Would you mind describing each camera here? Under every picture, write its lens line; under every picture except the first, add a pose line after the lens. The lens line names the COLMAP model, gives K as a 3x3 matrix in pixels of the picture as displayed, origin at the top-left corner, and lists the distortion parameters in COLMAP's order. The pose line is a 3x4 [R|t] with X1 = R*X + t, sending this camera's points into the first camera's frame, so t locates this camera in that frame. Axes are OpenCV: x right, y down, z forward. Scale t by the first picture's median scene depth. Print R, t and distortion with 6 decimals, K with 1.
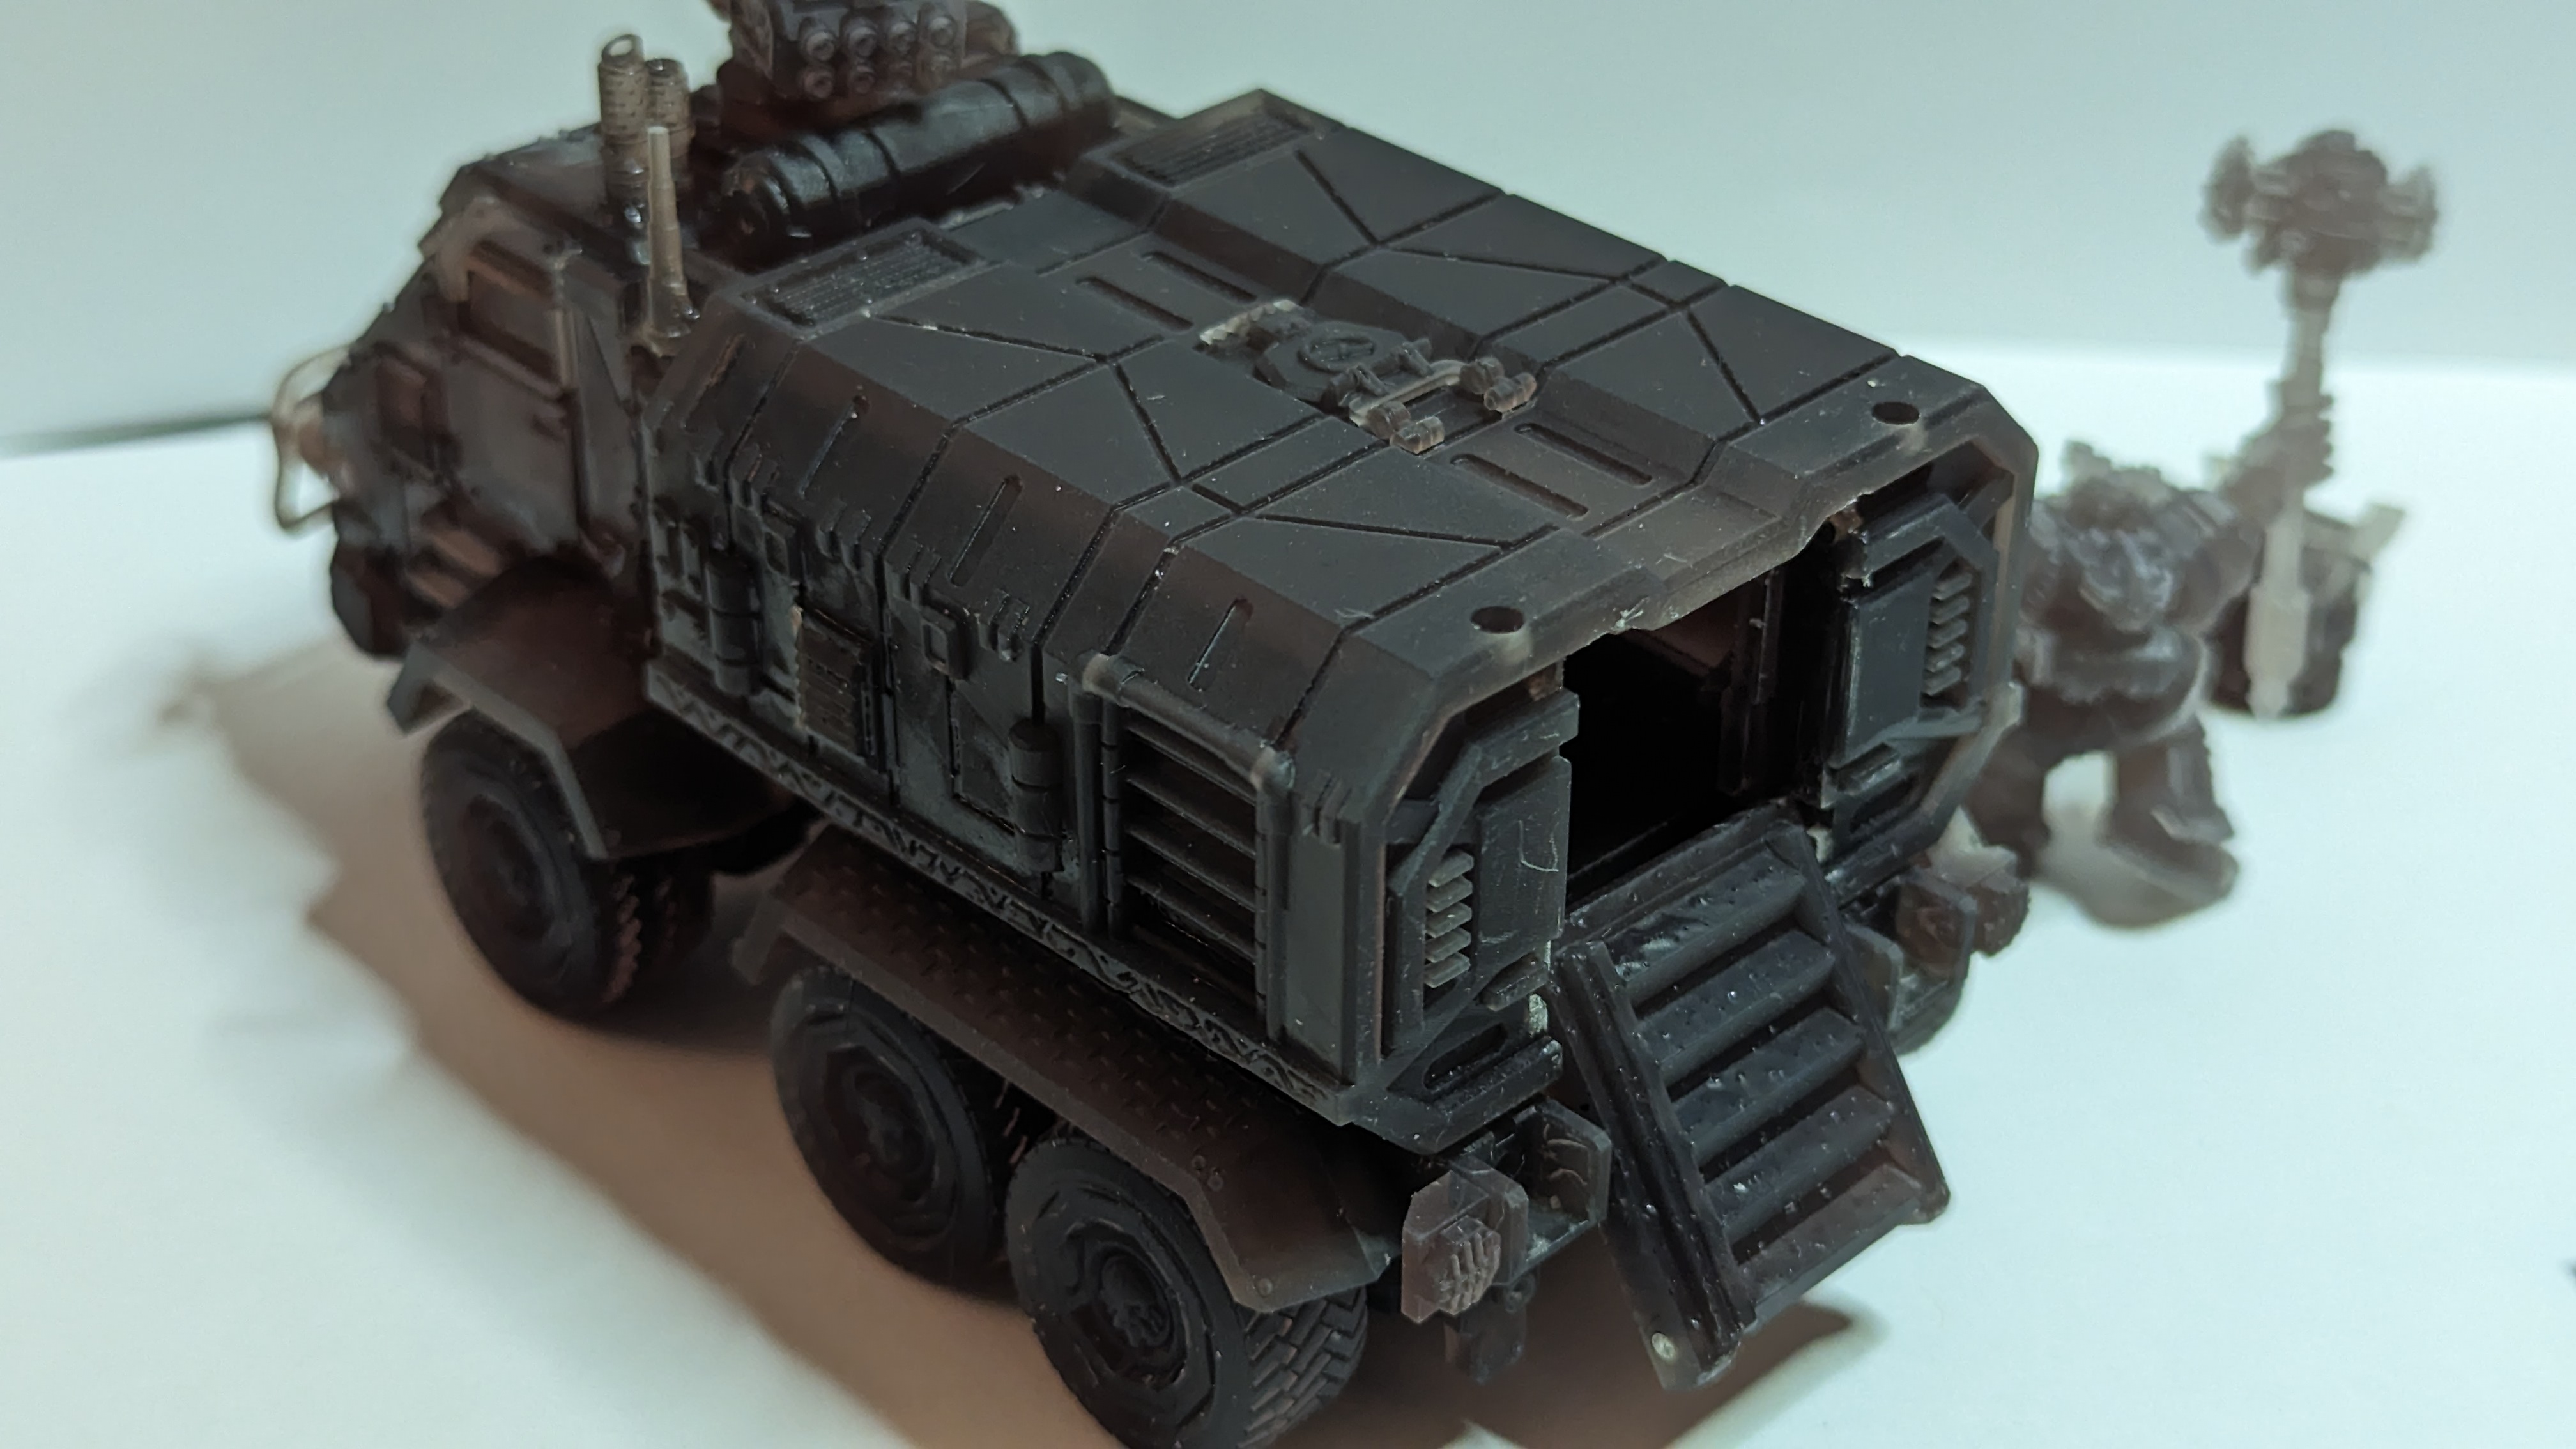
lens RADIAL K [[3891.1, 0, 1288.0], [0, 3891.1, 724.5], [0, 0, 1]] dist [0.300629, -2.225529]
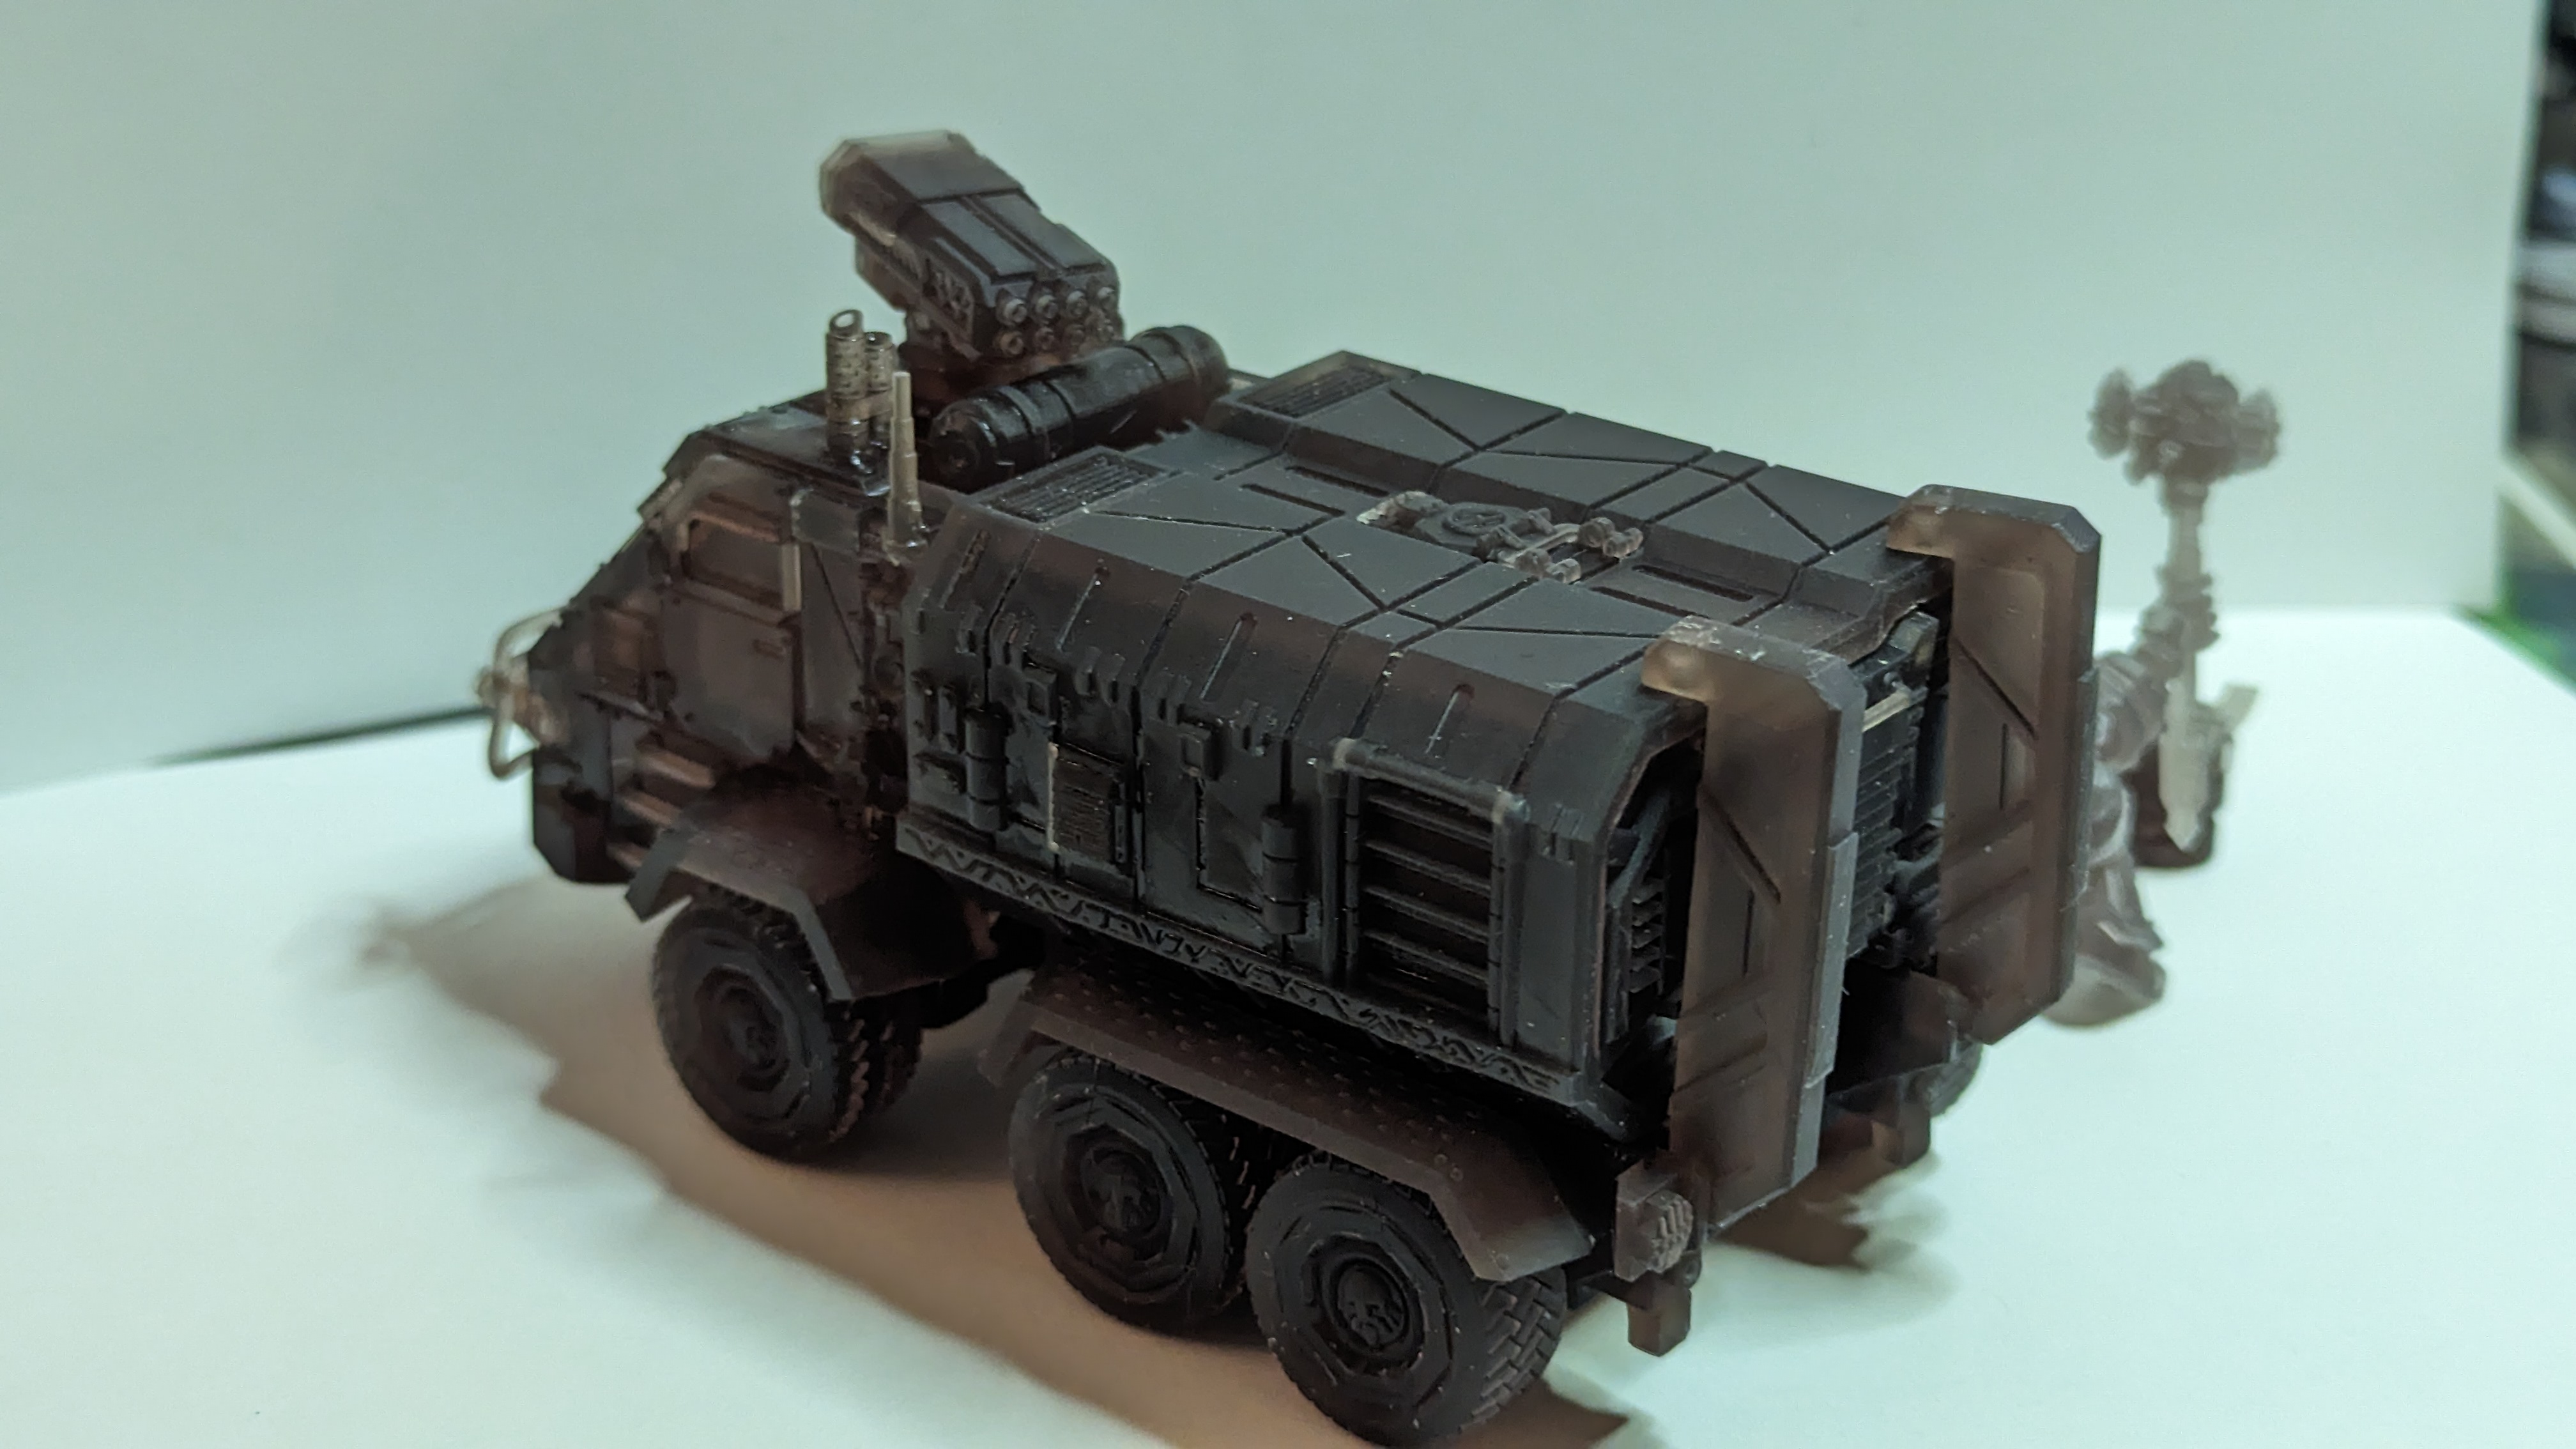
lens RADIAL K [[3891.1, 0, 1288.0], [0, 3891.1, 724.5], [0, 0, 1]] dist [0.300629, -2.225529]
pose [[0.992366, -0.046468, 0.114238, -0.182174], [0.062457, 0.988090, -0.140630, 0.131678], [-0.106342, 0.146692, 0.983449, -0.185778]]
